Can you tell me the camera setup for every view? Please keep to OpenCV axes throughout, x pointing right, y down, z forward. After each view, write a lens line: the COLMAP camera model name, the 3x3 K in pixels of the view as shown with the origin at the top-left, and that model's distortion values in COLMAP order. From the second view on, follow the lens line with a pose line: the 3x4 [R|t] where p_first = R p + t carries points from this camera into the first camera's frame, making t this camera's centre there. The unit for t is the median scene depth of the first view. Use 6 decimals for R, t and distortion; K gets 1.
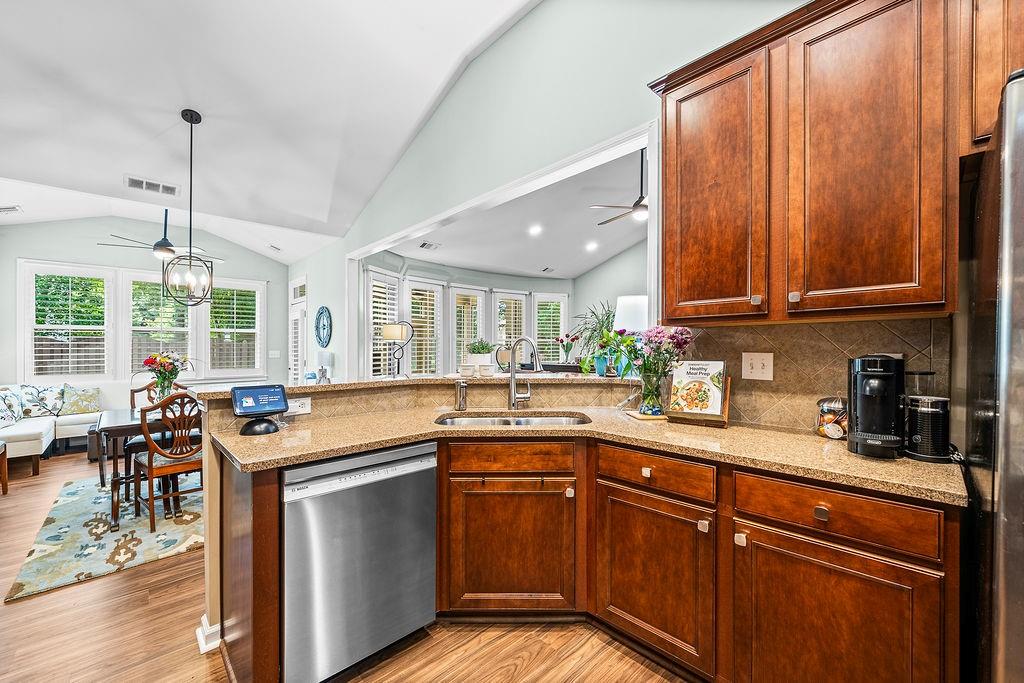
lens RADIAL K [[406.5, 0, 510.4], [0, 406.5, 347.1], [0, 0, 1]] dist [-0.000092, -0.000038]
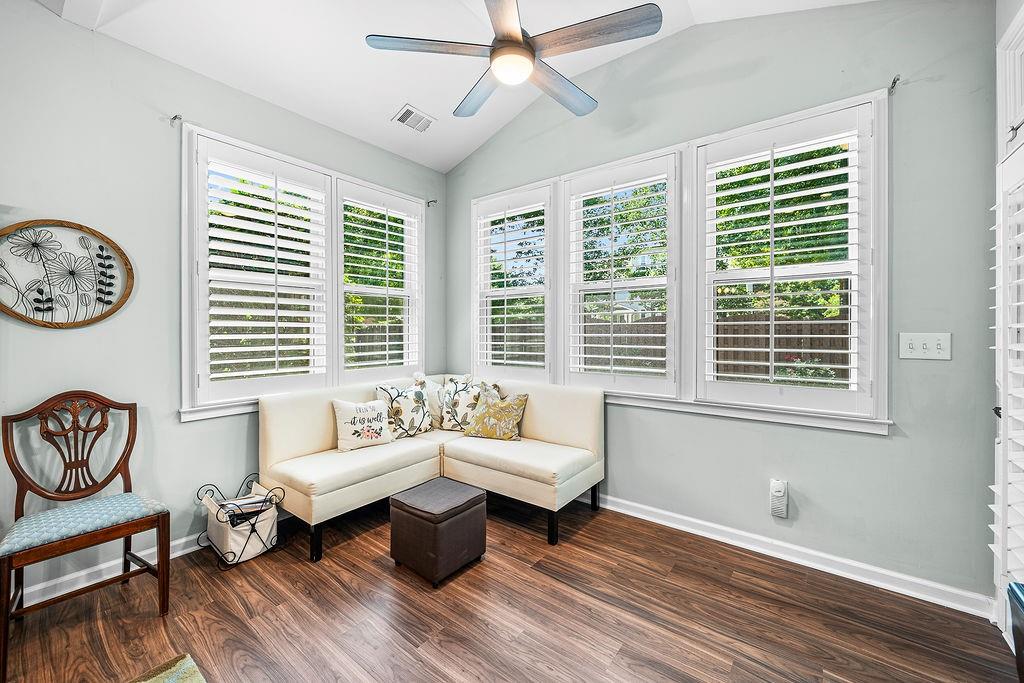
lens RADIAL K [[408.9, 0, 505.8], [0, 408.9, 330.7], [0, 0, 1]] dist [0.020989, 0.000008]
pose [[0.147805, 0.009966, -0.988966, -1.187727], [0.000948, 0.999947, 0.010218, 0.016824], [0.989016, -0.002448, 0.147787, 2.315077]]
